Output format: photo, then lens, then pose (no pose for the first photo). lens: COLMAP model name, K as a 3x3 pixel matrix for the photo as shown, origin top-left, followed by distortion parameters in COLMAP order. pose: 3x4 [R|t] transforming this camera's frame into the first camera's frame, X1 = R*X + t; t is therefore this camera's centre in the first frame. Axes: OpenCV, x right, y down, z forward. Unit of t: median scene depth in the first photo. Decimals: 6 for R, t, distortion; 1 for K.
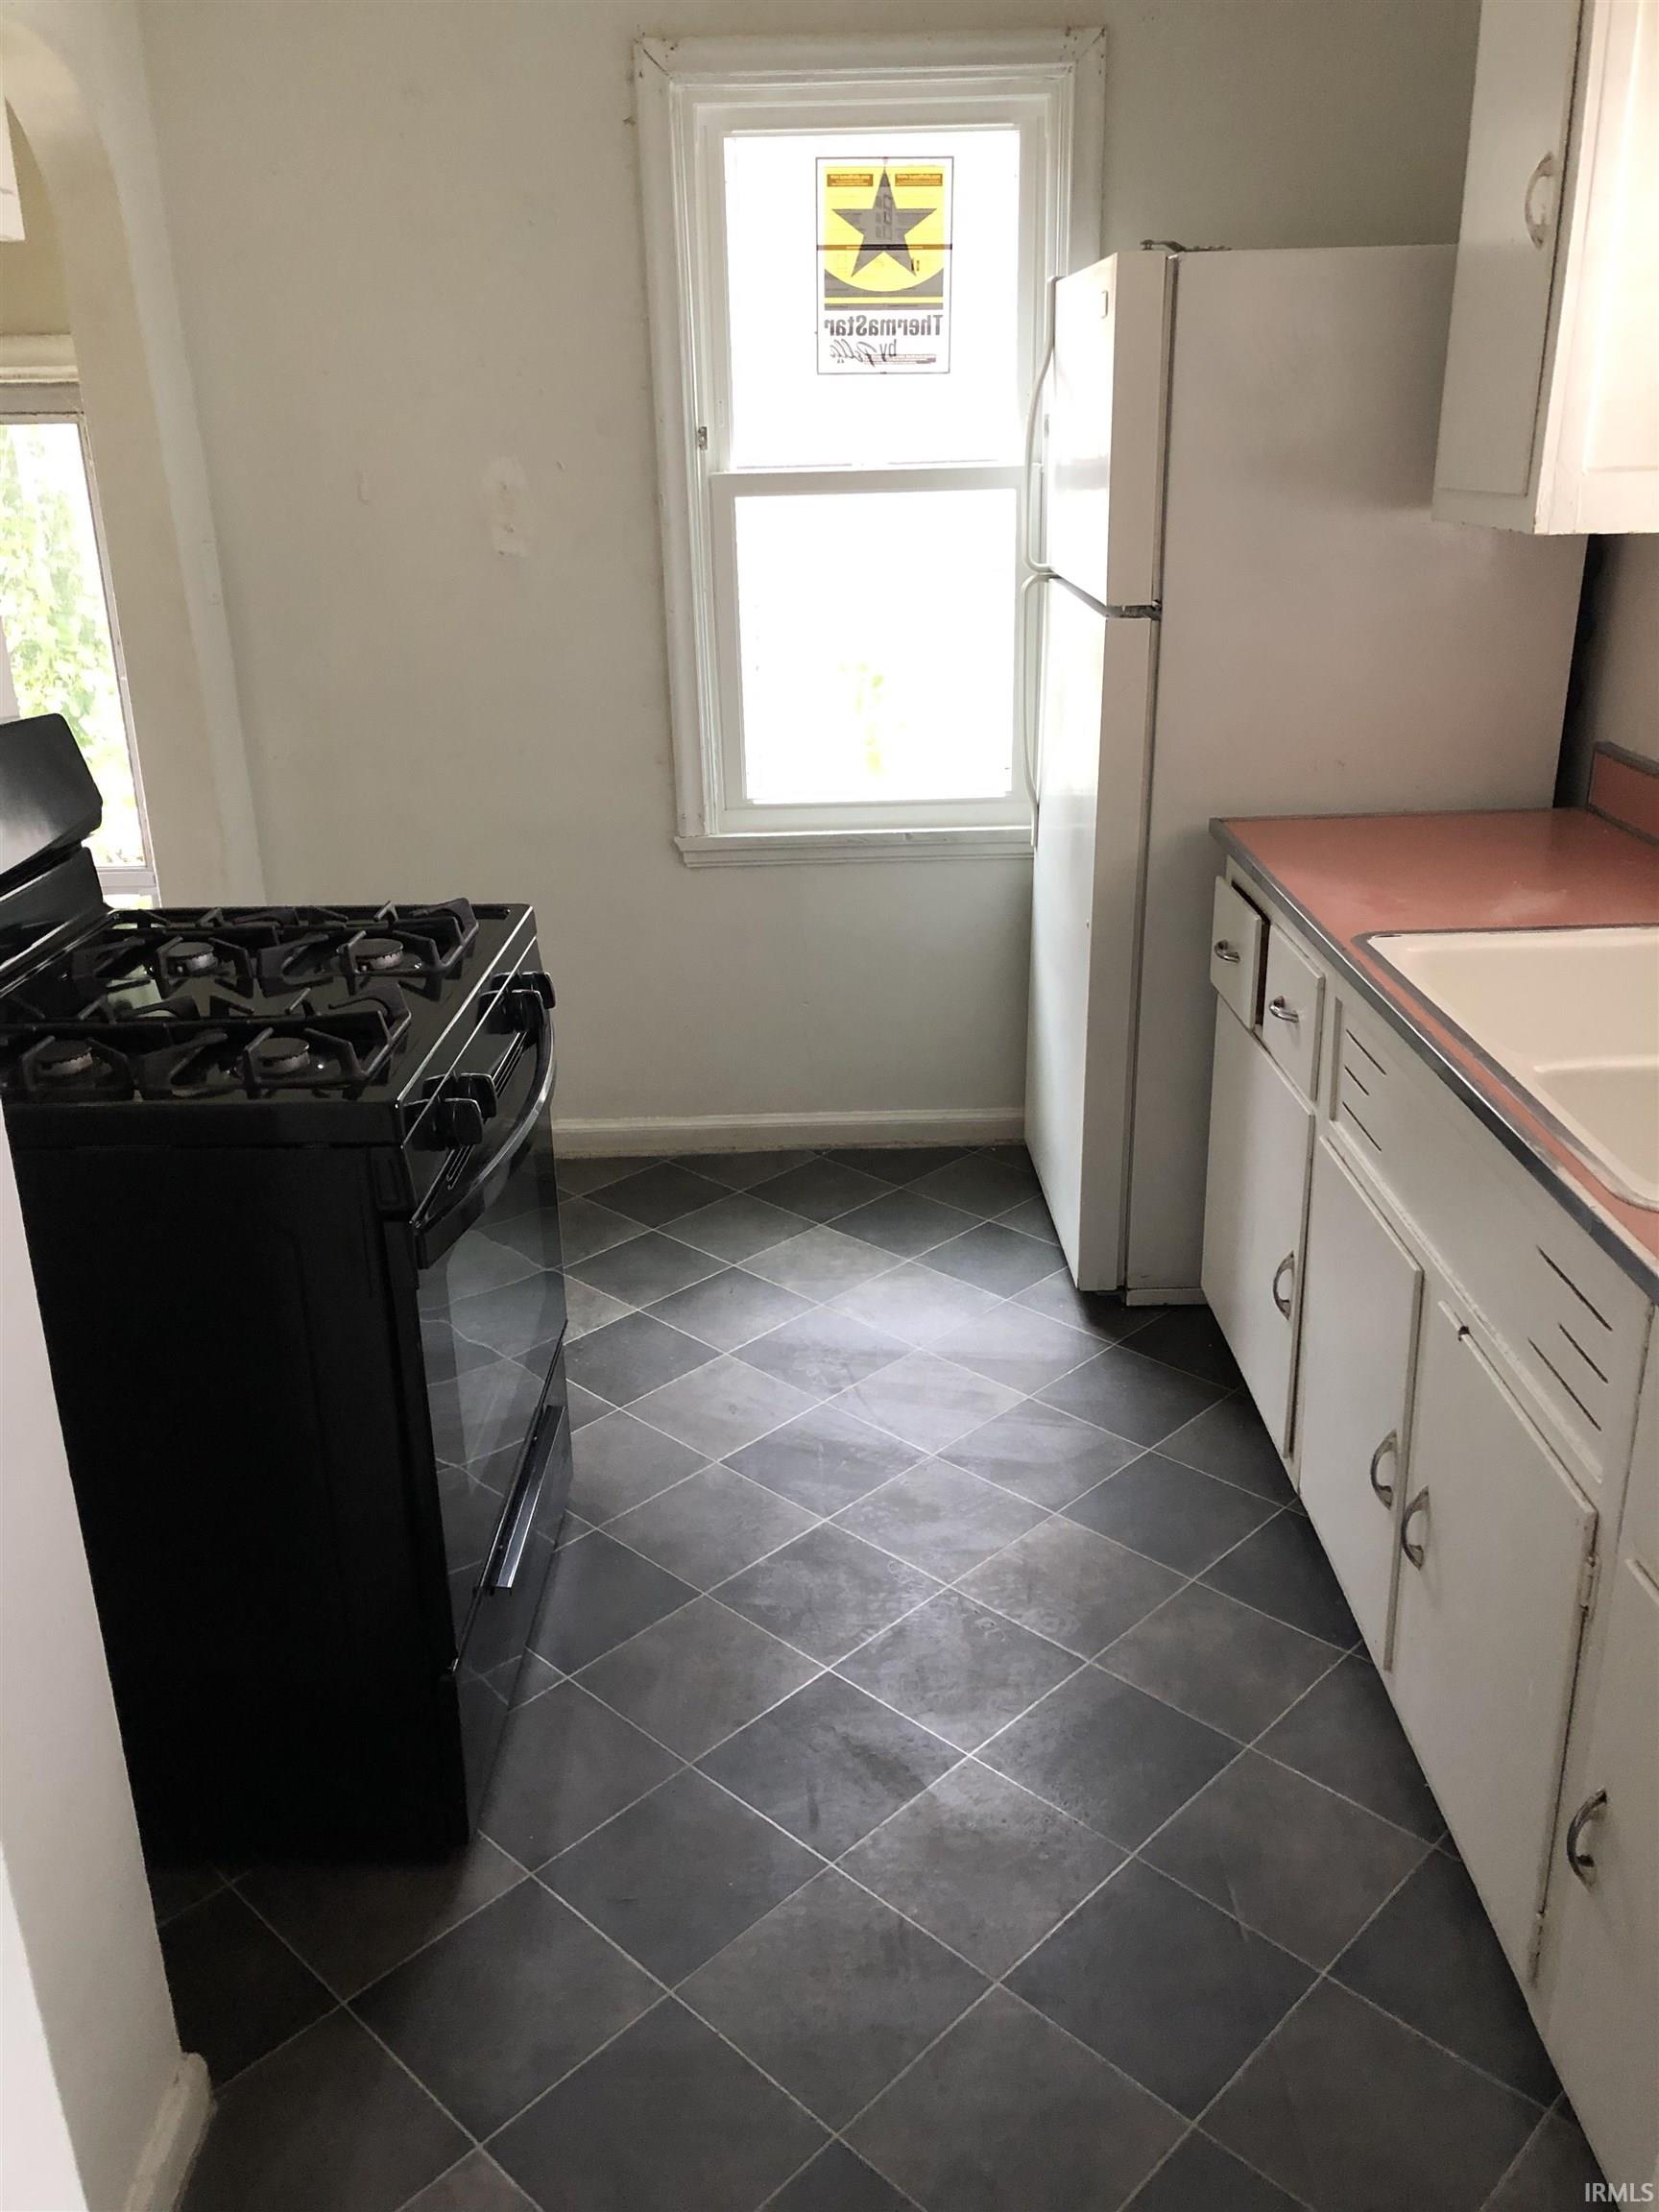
lens RADIAL K [[1817.6, 0, 829.5], [0, 1817.6, 1106.0], [0, 0, 1]] dist [0.033226, 0.007223]
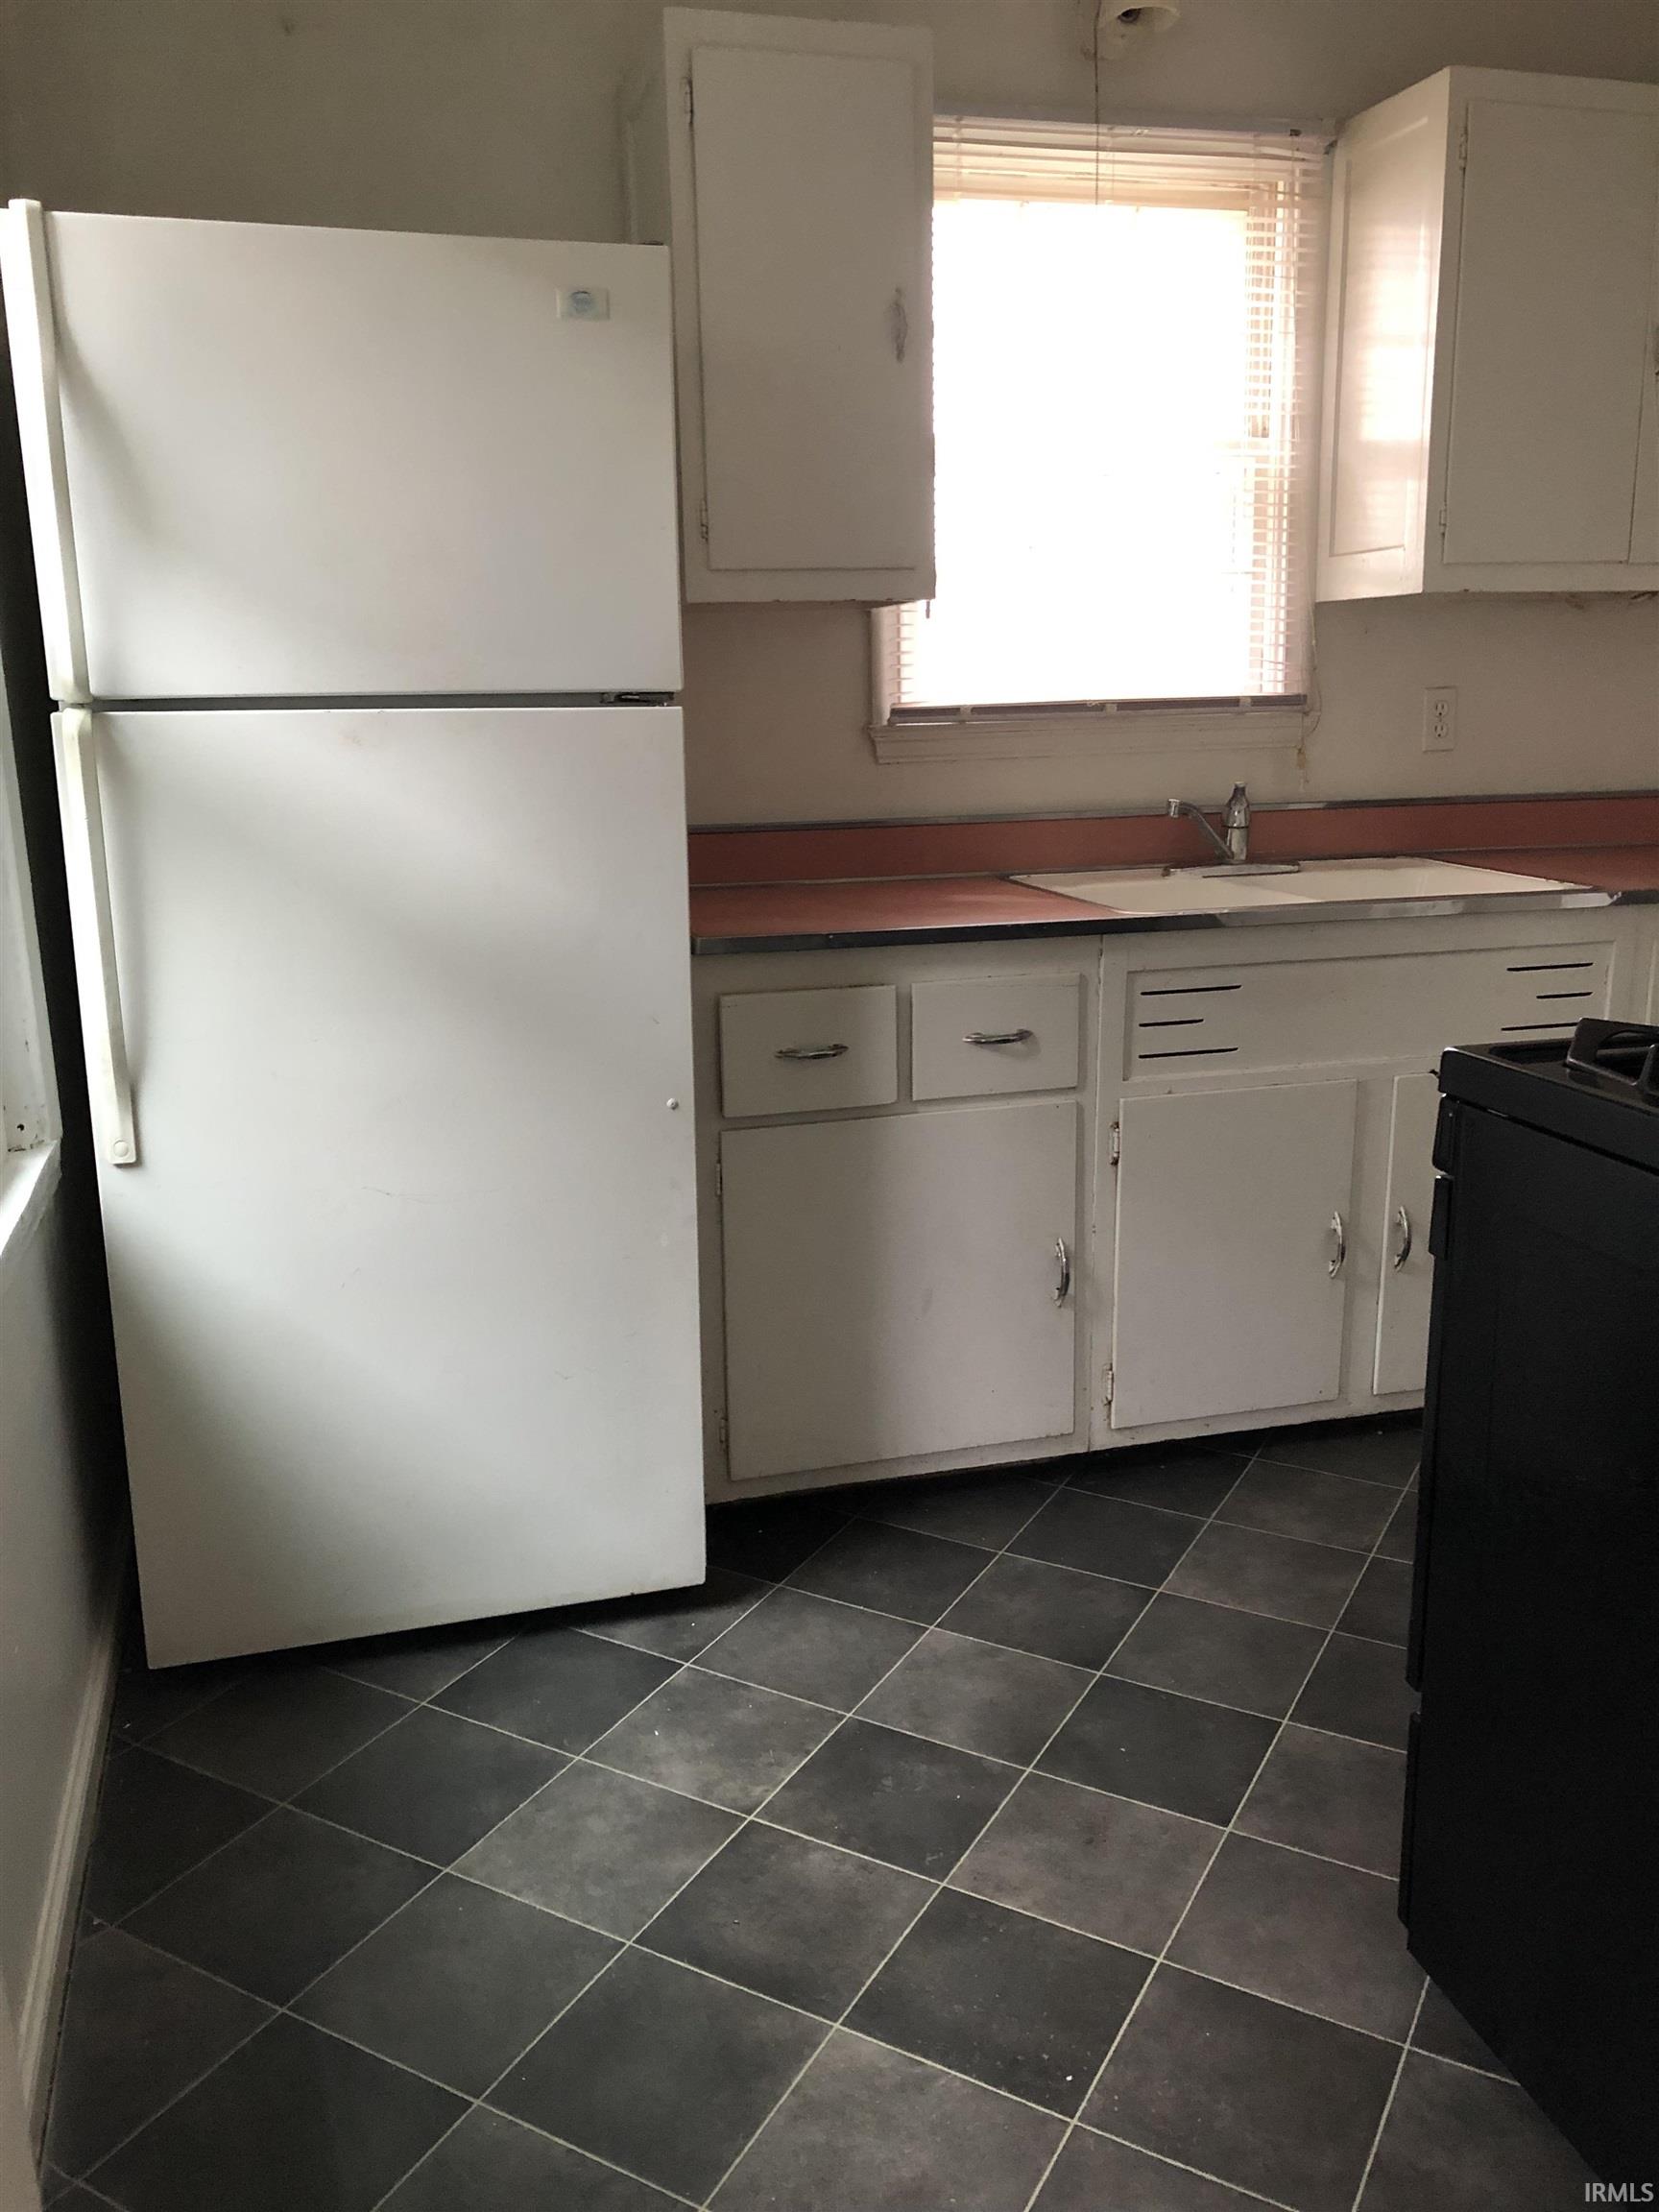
lens RADIAL K [[1803.1, 0, 793.7], [0, 1803.1, 1105.2], [0, 0, 1]] dist [0.020306, -0.005725]
pose [[-0.261413, -0.198325, 0.944633, -0.737102], [0.360407, 0.887825, 0.286135, -0.373952], [-0.895416, 0.415251, -0.160611, 1.359242]]
